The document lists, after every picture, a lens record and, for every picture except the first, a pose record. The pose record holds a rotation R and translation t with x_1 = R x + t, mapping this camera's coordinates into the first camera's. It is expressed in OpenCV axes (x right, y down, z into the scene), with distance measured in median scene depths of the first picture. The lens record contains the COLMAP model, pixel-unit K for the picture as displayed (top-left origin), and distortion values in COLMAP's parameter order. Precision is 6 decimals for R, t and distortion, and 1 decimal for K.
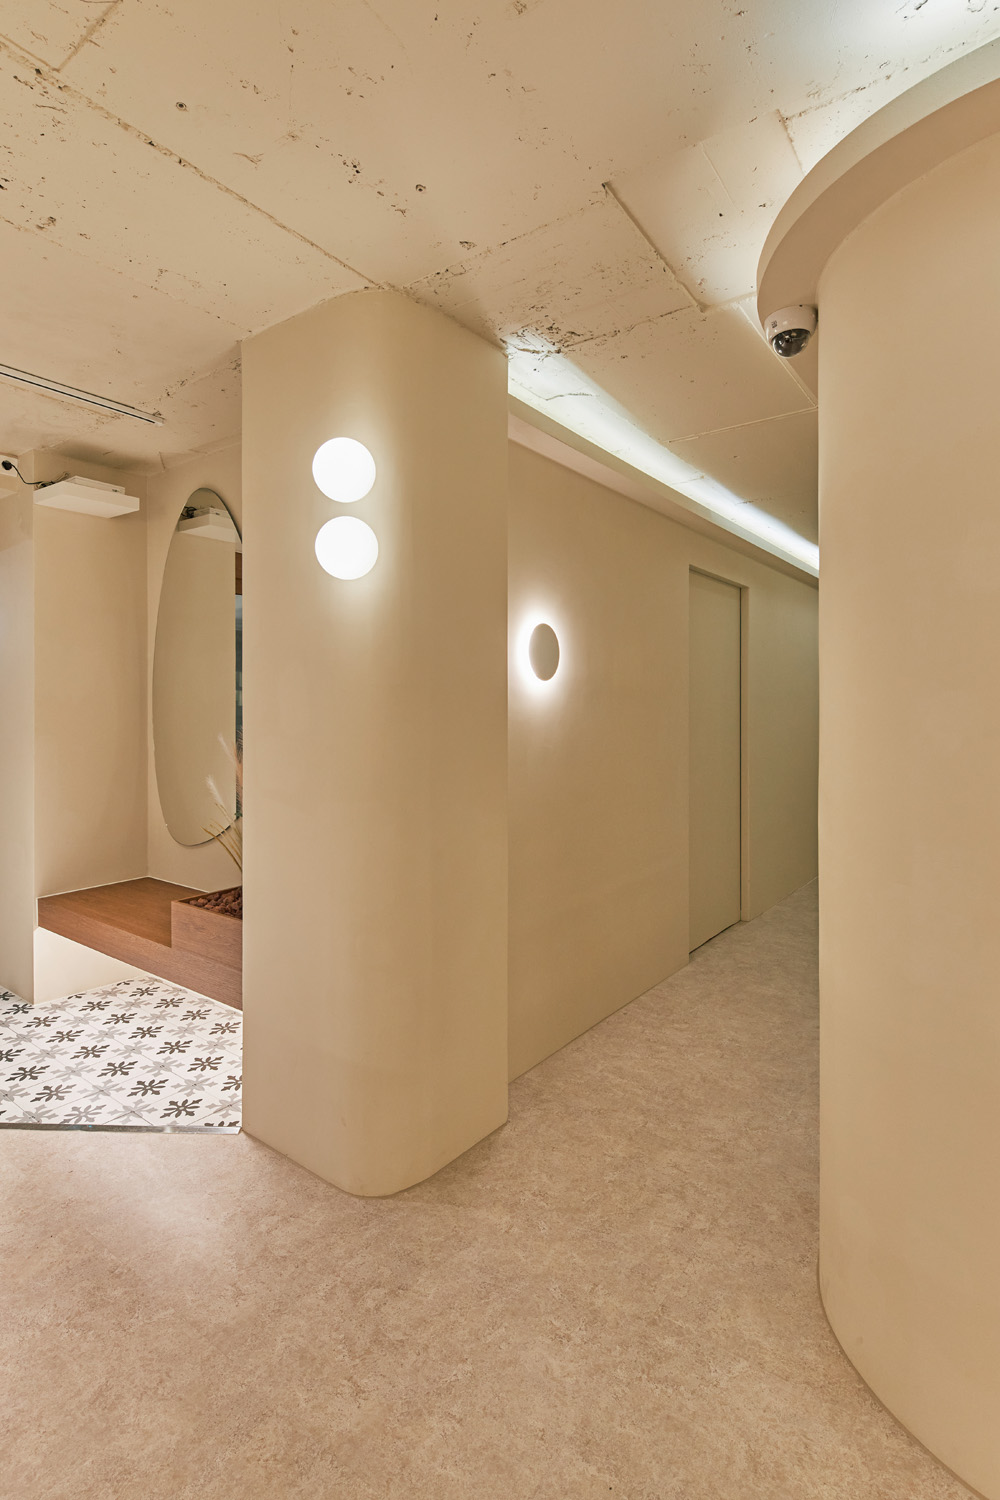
lens RADIAL K [[733.9, 0, 509.2], [0, 733.9, 716.7], [0, 0, 1]] dist [0.002834, -0.003487]
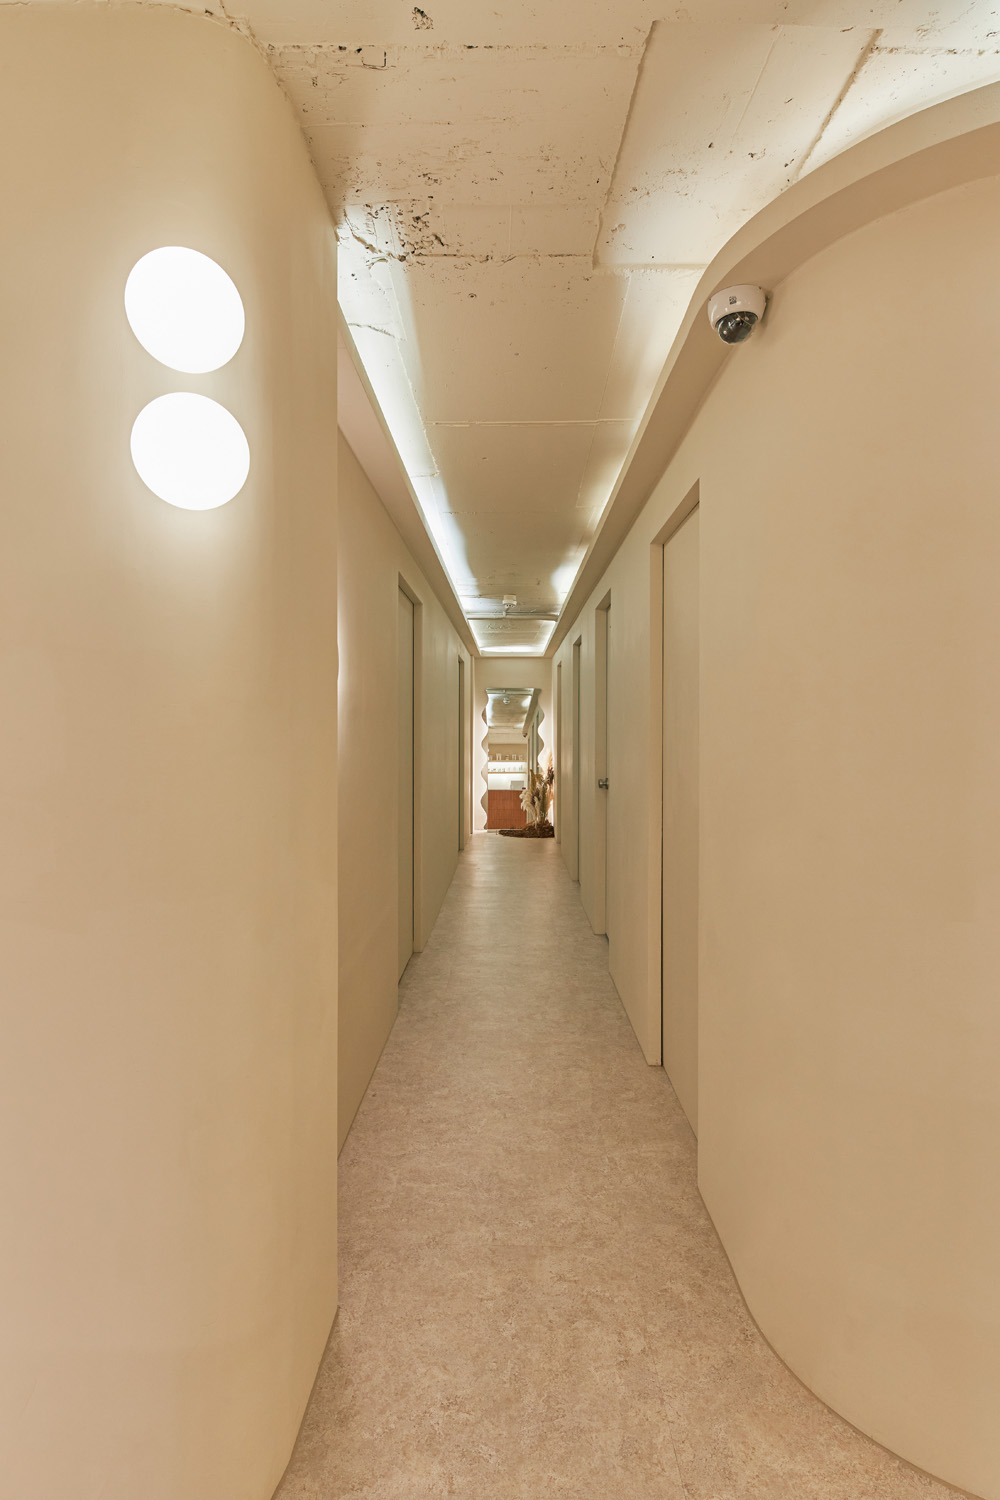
lens RADIAL K [[733.9, 0, 504.6], [0, 733.9, 741.7], [0, 0, 1]] dist [0.002834, -0.003487]
pose [[0.821051, -0.014318, 0.570675, -0.308541], [0.009173, 0.999887, 0.011889, -0.015455], [-0.570781, -0.004526, 0.821090, 0.357391]]
